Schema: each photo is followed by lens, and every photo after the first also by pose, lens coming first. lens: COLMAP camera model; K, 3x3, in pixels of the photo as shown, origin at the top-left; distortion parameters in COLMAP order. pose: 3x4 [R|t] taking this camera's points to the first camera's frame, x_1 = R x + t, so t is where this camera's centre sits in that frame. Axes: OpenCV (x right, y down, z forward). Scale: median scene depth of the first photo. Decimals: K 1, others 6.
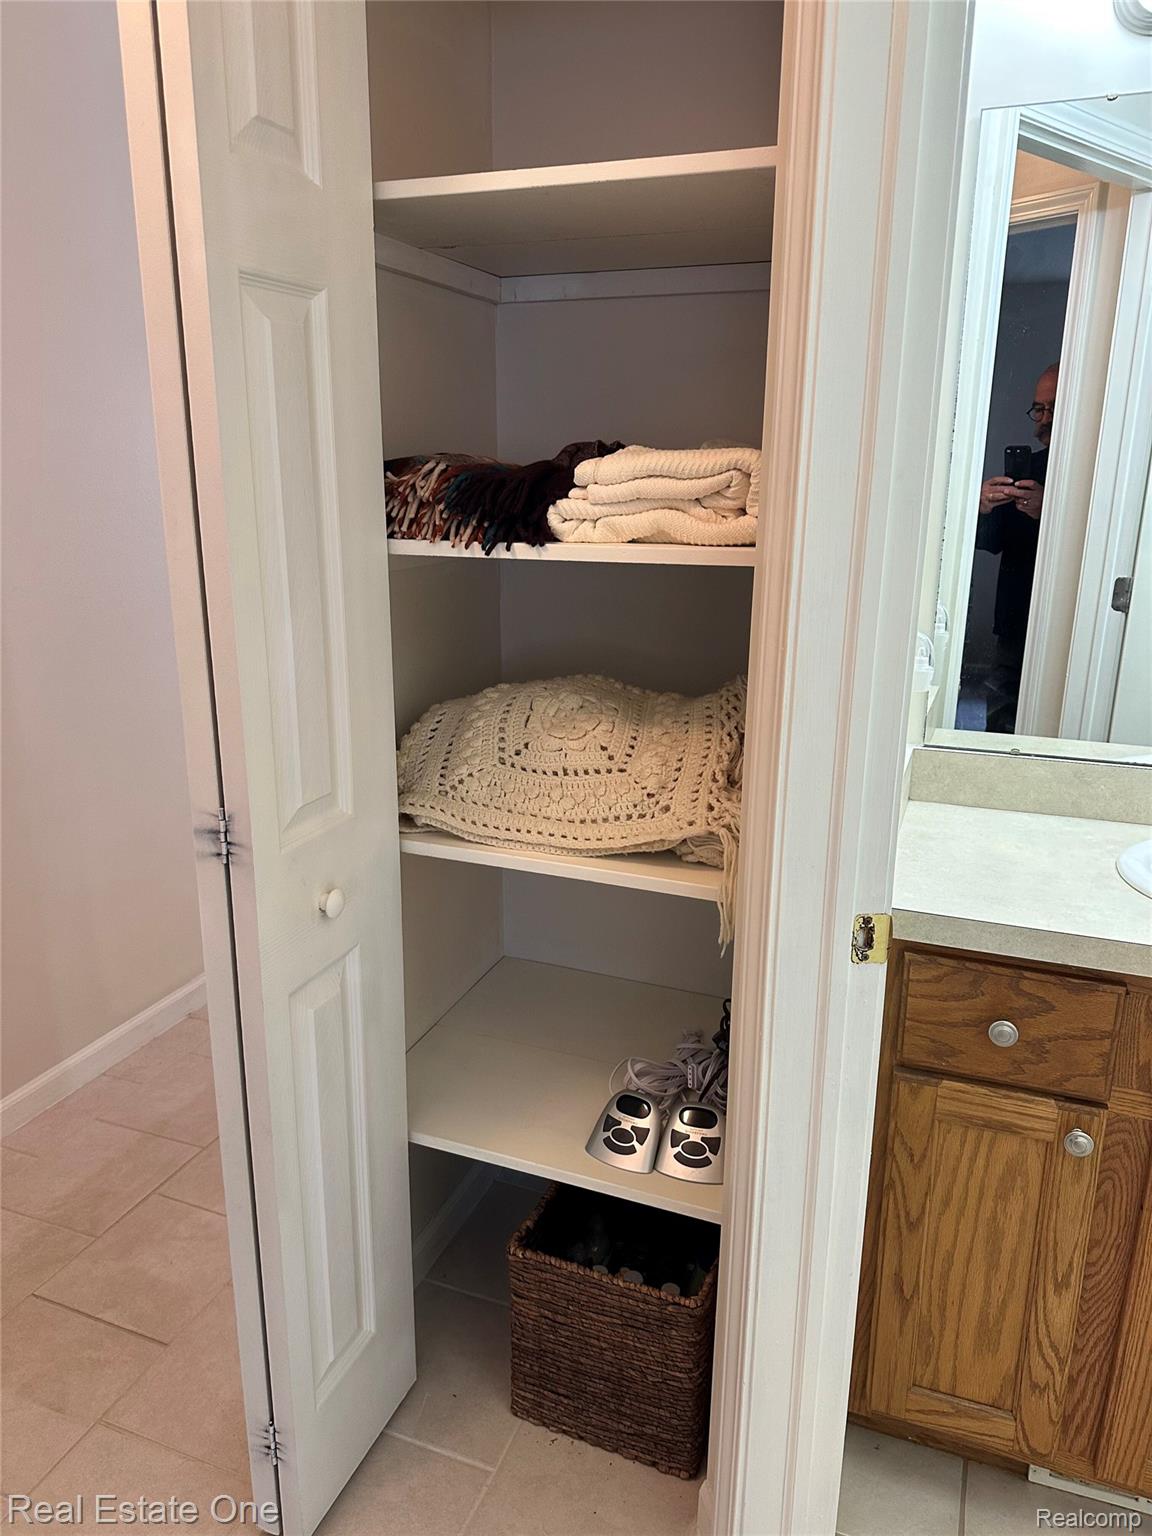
lens RADIAL K [[1074.8, 0, 577.1], [0, 1074.8, 764.5], [0, 0, 1]] dist [0.004258, -0.009923]
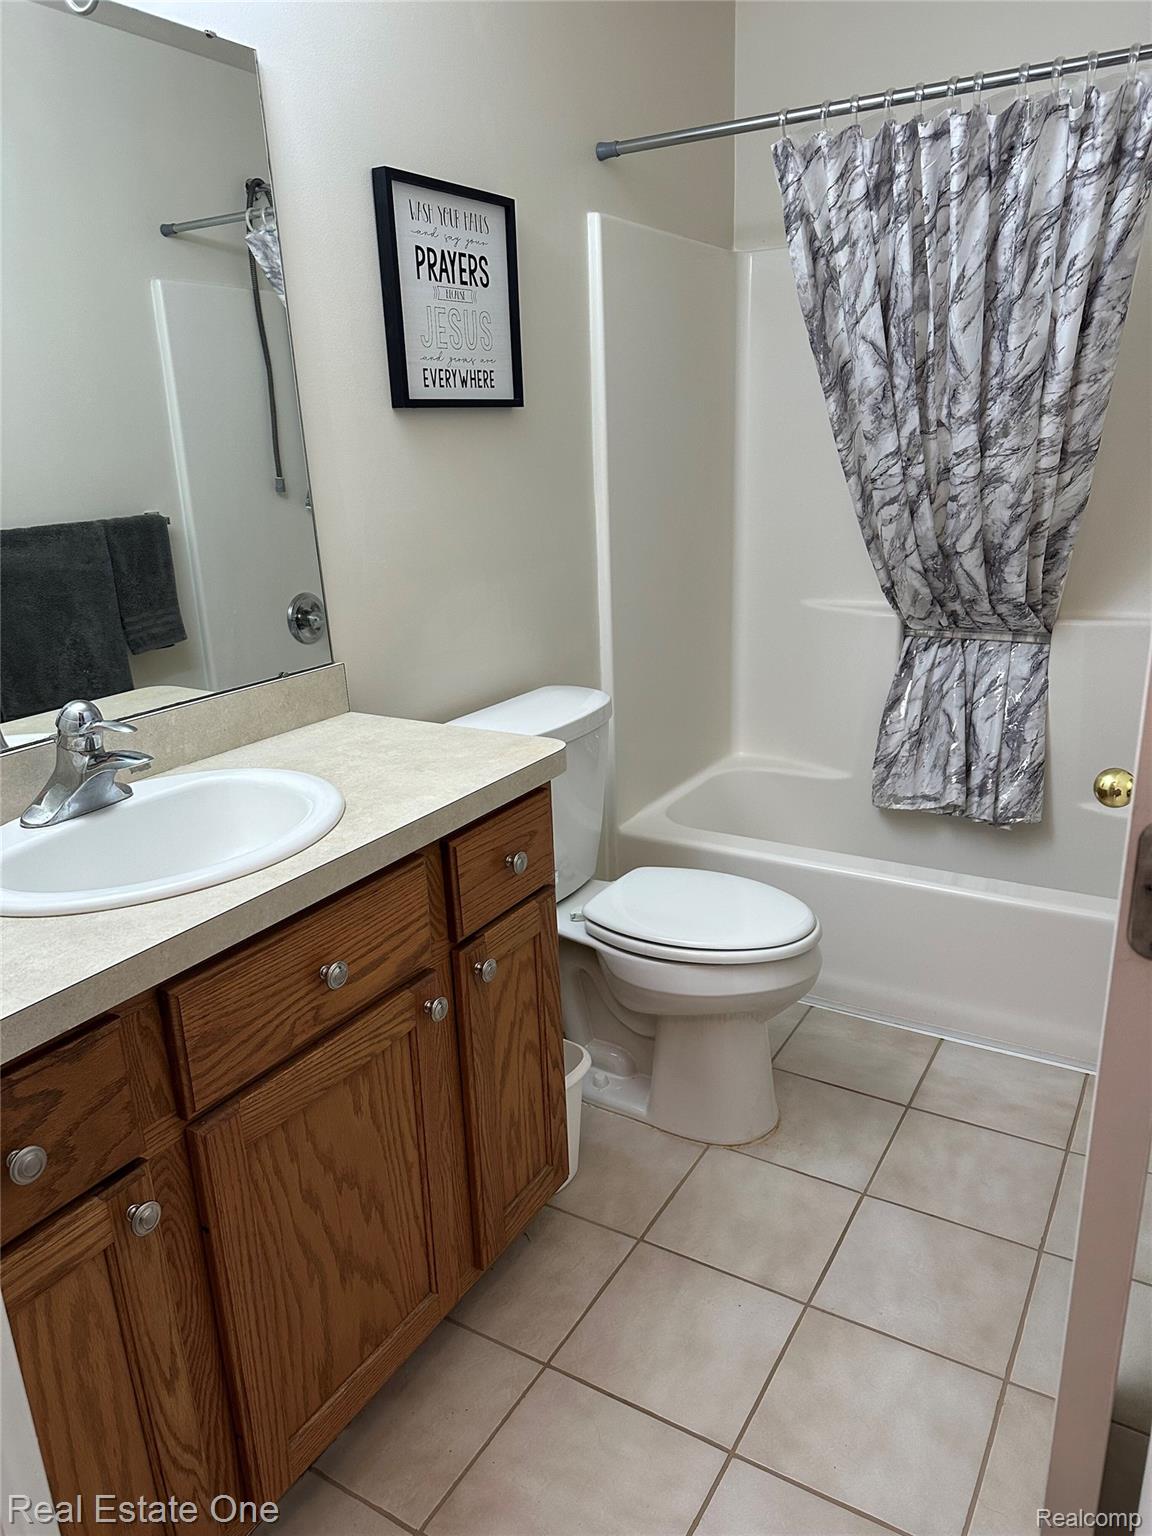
lens RADIAL K [[1074.8, 0, 583.3], [0, 1074.8, 779.4], [0, 0, 1]] dist [0.004258, -0.009923]
pose [[0.169834, -0.306843, 0.936485, -0.135243], [0.301135, 0.920995, 0.247156, -0.053567], [-0.938336, 0.240033, 0.248817, 0.405670]]
